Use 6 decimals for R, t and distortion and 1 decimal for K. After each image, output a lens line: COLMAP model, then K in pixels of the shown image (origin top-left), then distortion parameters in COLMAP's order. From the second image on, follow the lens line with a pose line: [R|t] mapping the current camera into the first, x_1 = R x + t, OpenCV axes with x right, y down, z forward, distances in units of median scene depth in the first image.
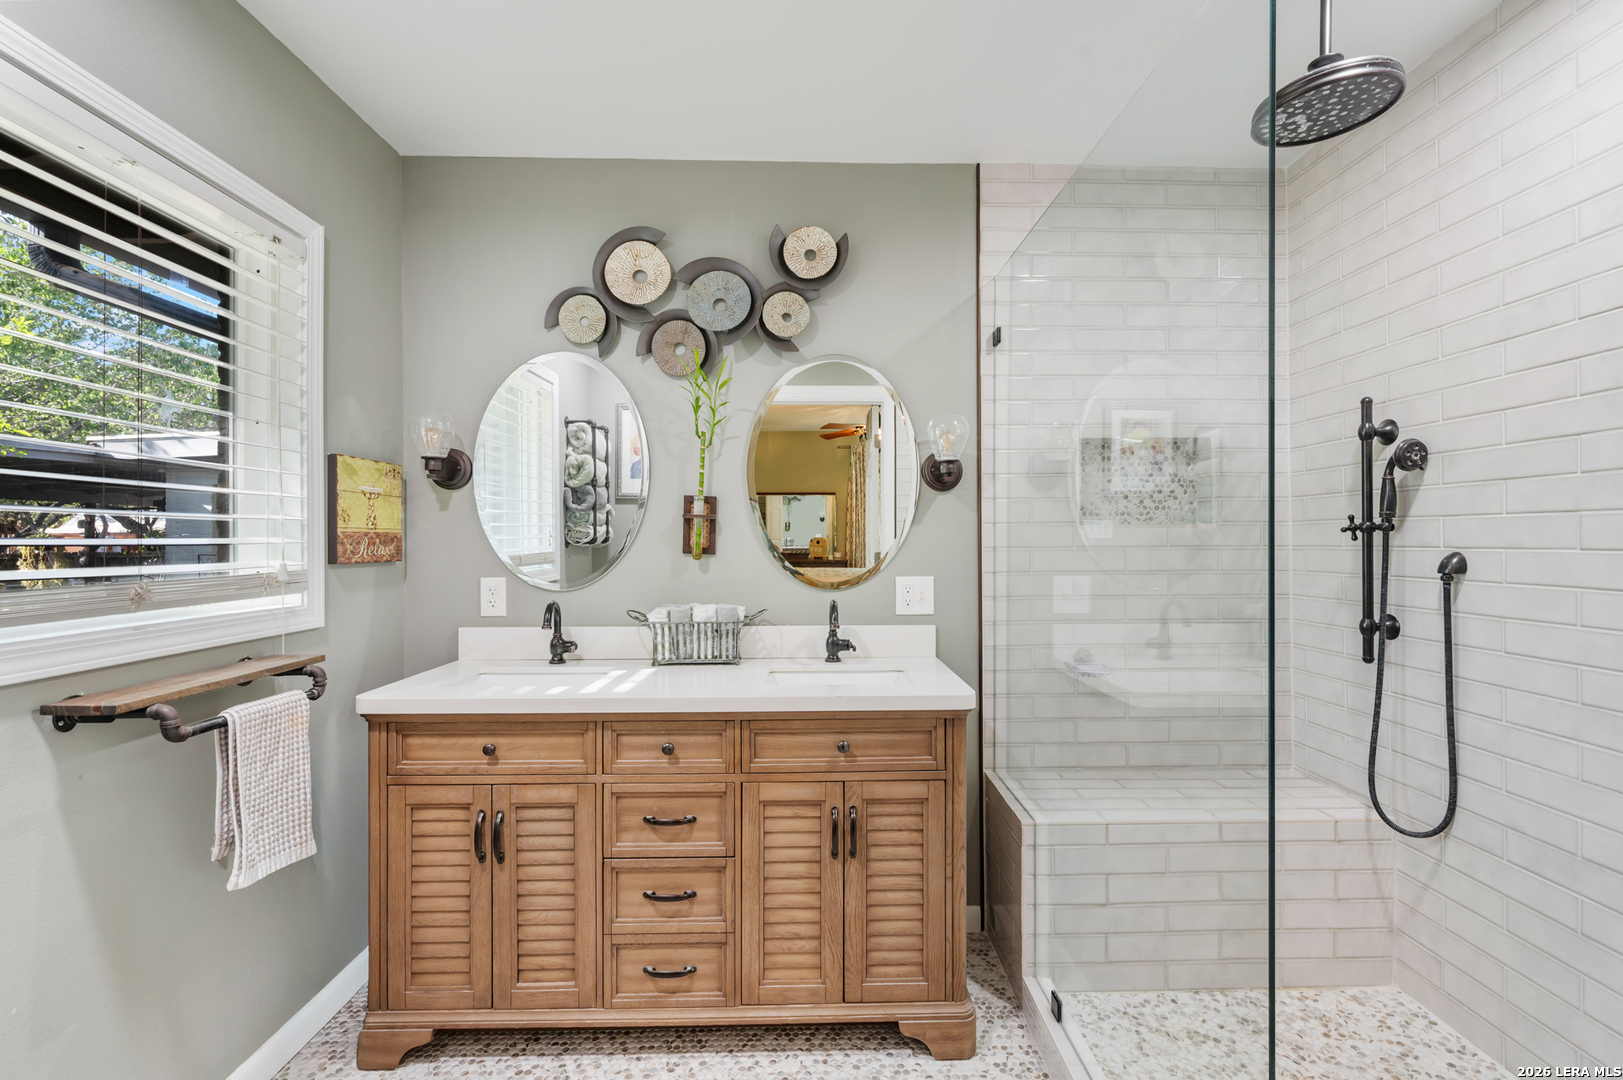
lens RADIAL K [[650.0, 0, 809.5], [0, 650.0, 537.4], [0, 0, 1]] dist [-0.010901, 0.000296]
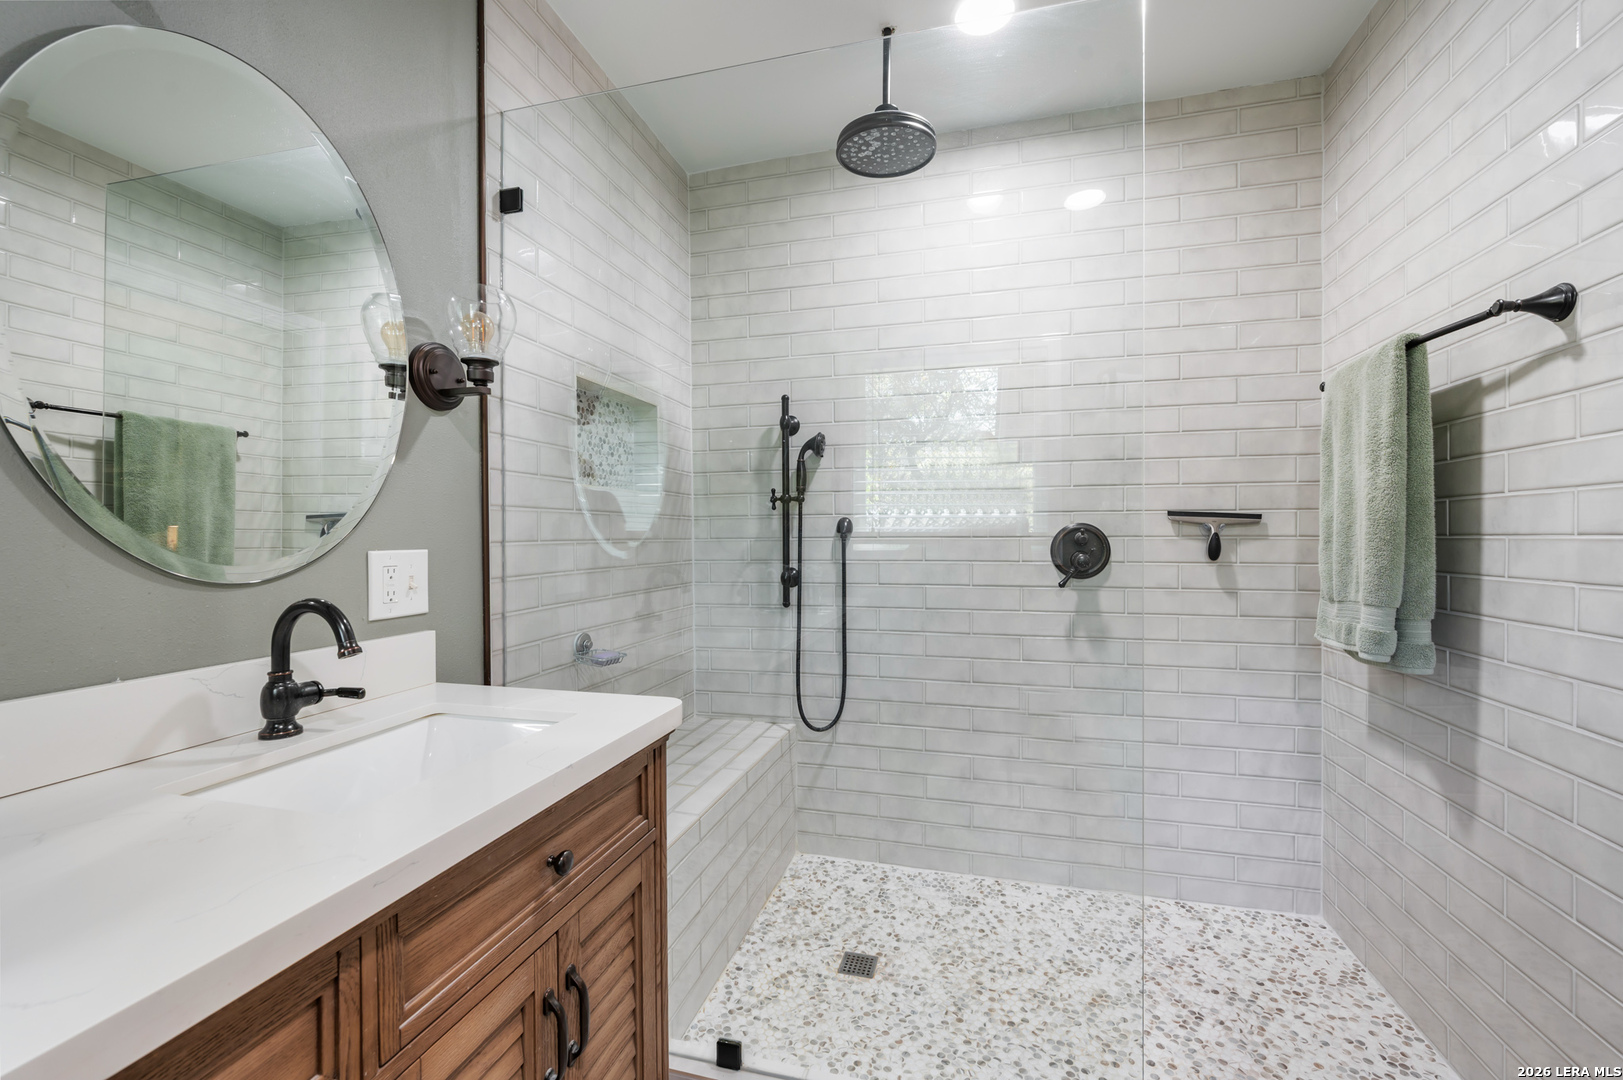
lens RADIAL K [[650.0, 0, 807.4], [0, 650.0, 542.3], [0, 0, 1]] dist [-0.010901, 0.000296]
pose [[0.299335, -0.007378, 0.954119, -0.332621], [-0.000248, 0.999969, 0.007811, 0.059561], [-0.954148, -0.002574, 0.299325, 0.592239]]
